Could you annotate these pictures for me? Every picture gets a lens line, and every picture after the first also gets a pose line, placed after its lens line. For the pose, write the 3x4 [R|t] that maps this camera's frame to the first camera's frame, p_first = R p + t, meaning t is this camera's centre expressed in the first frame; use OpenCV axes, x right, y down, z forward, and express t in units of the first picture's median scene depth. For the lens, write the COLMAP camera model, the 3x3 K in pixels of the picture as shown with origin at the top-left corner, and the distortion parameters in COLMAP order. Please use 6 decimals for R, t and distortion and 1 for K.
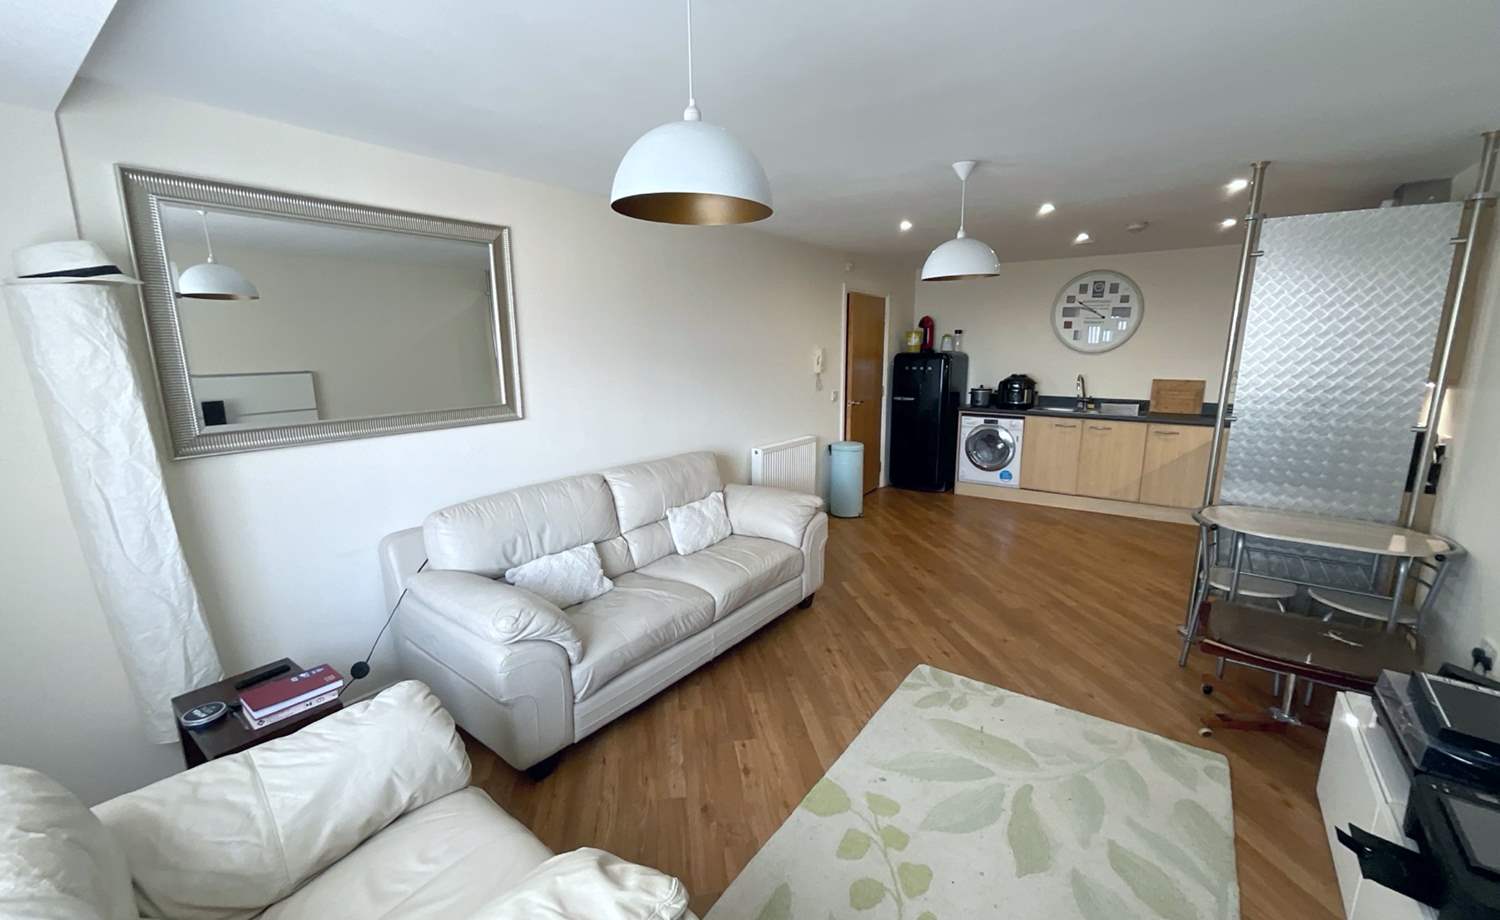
lens RADIAL K [[608.9, 0, 750.0], [0, 608.9, 460.0], [0, 0, 1]] dist [-0.003007, 0.000426]
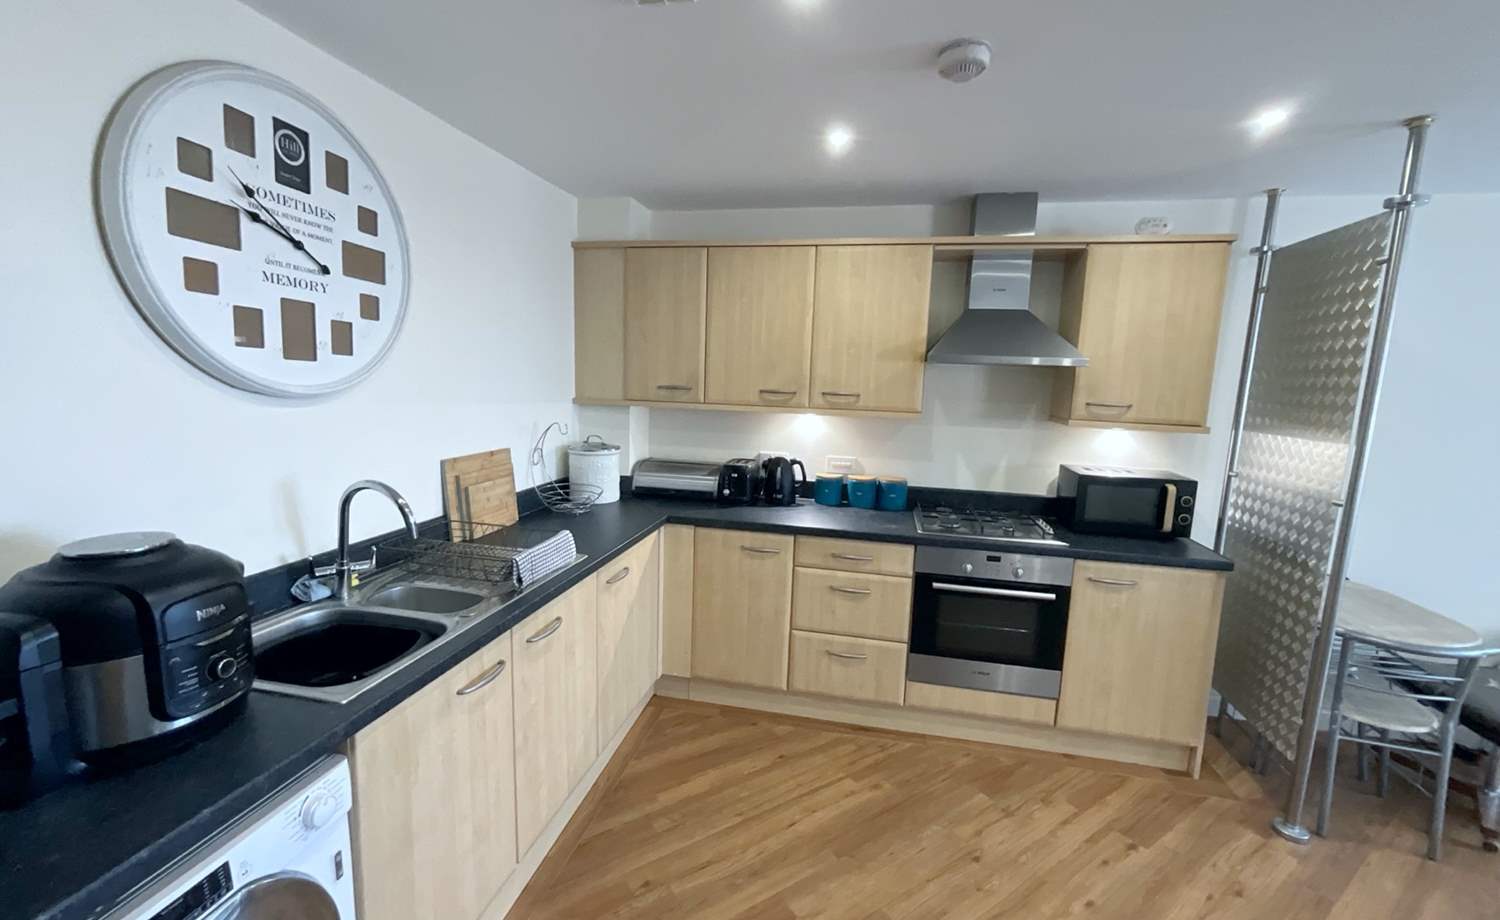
lens RADIAL K [[608.9, 0, 750.0], [0, 608.9, 460.0], [0, 0, 1]] dist [-0.003007, 0.000426]
pose [[-0.406992, -0.136938, 0.903109, 0.414291], [0.143189, 0.966911, 0.211142, -0.314933], [-0.902139, 0.215248, -0.373917, 1.646710]]
